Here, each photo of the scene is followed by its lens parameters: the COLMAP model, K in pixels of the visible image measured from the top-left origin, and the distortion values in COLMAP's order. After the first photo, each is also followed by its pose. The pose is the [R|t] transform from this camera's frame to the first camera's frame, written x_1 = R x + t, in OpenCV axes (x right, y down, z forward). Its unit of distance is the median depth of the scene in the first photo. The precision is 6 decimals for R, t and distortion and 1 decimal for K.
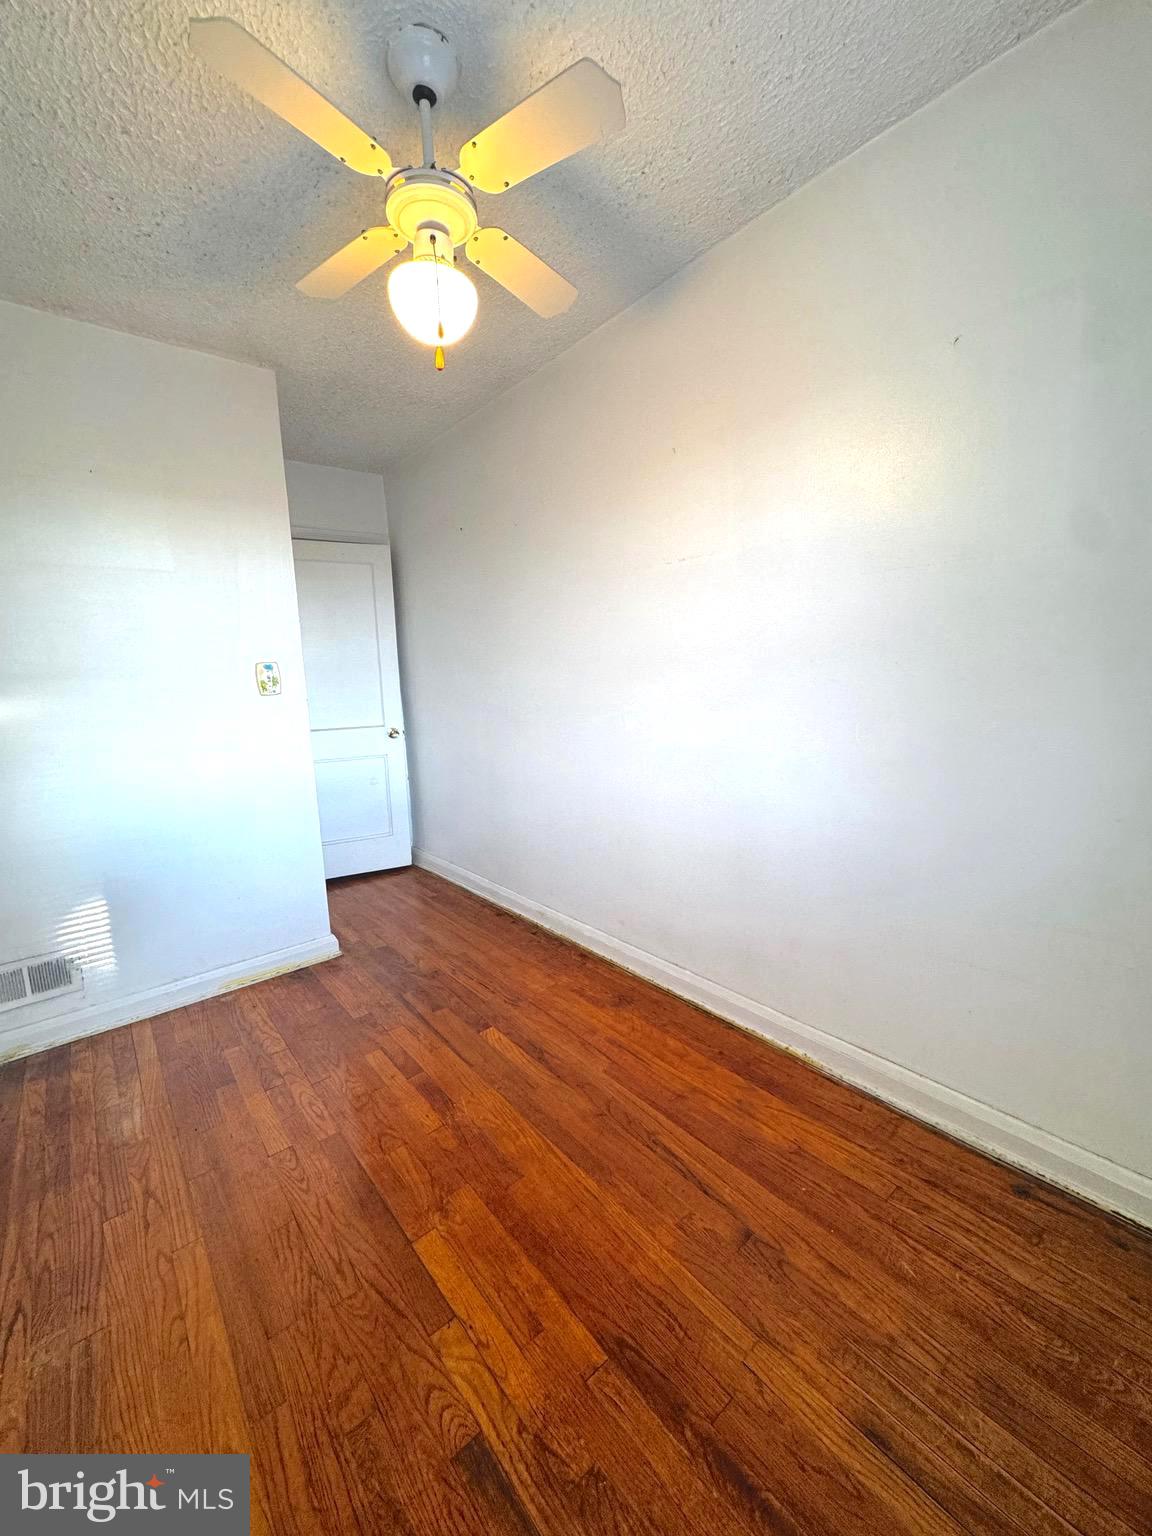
lens RADIAL K [[609.9, 0, 577.6], [0, 609.9, 763.4], [0, 0, 1]] dist [-0.000814, -0.000187]
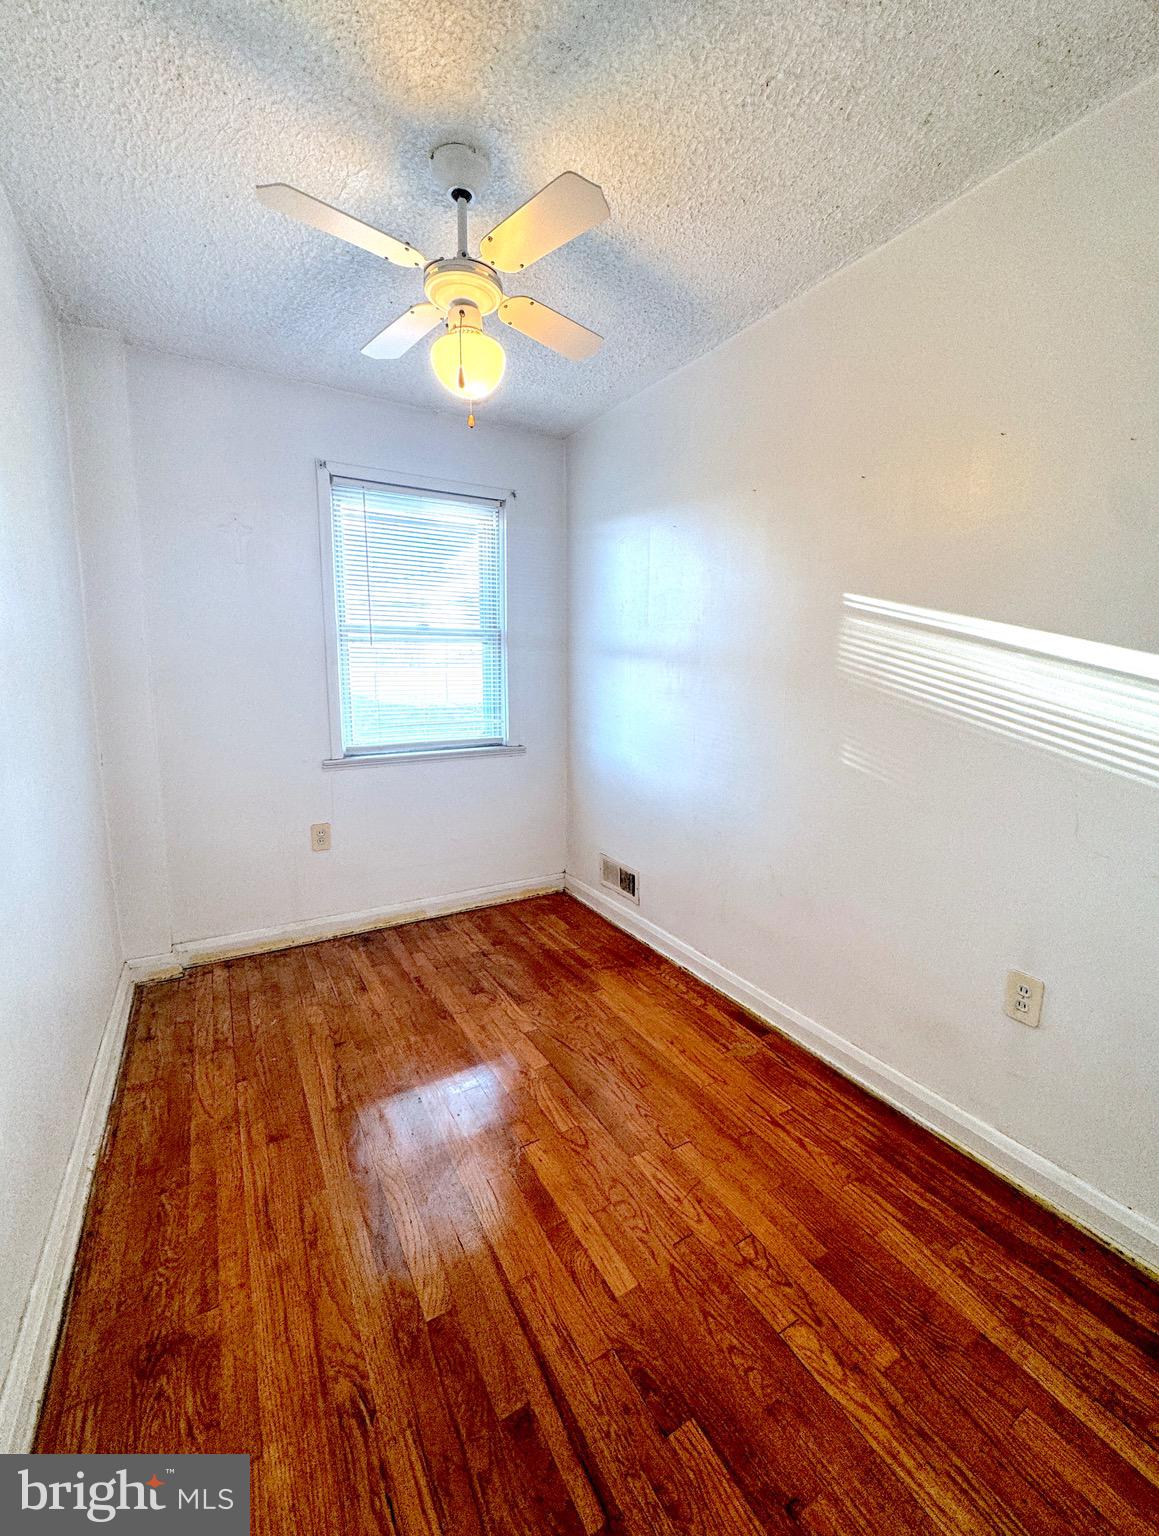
lens RADIAL K [[609.9, 0, 581.1], [0, 609.9, 763.4], [0, 0, 1]] dist [-0.000814, -0.000187]
pose [[-0.985131, 0.003195, 0.171776, -0.576177], [0.053906, 0.955086, 0.291386, -0.317622], [-0.163130, 0.296313, -0.941056, 2.065437]]
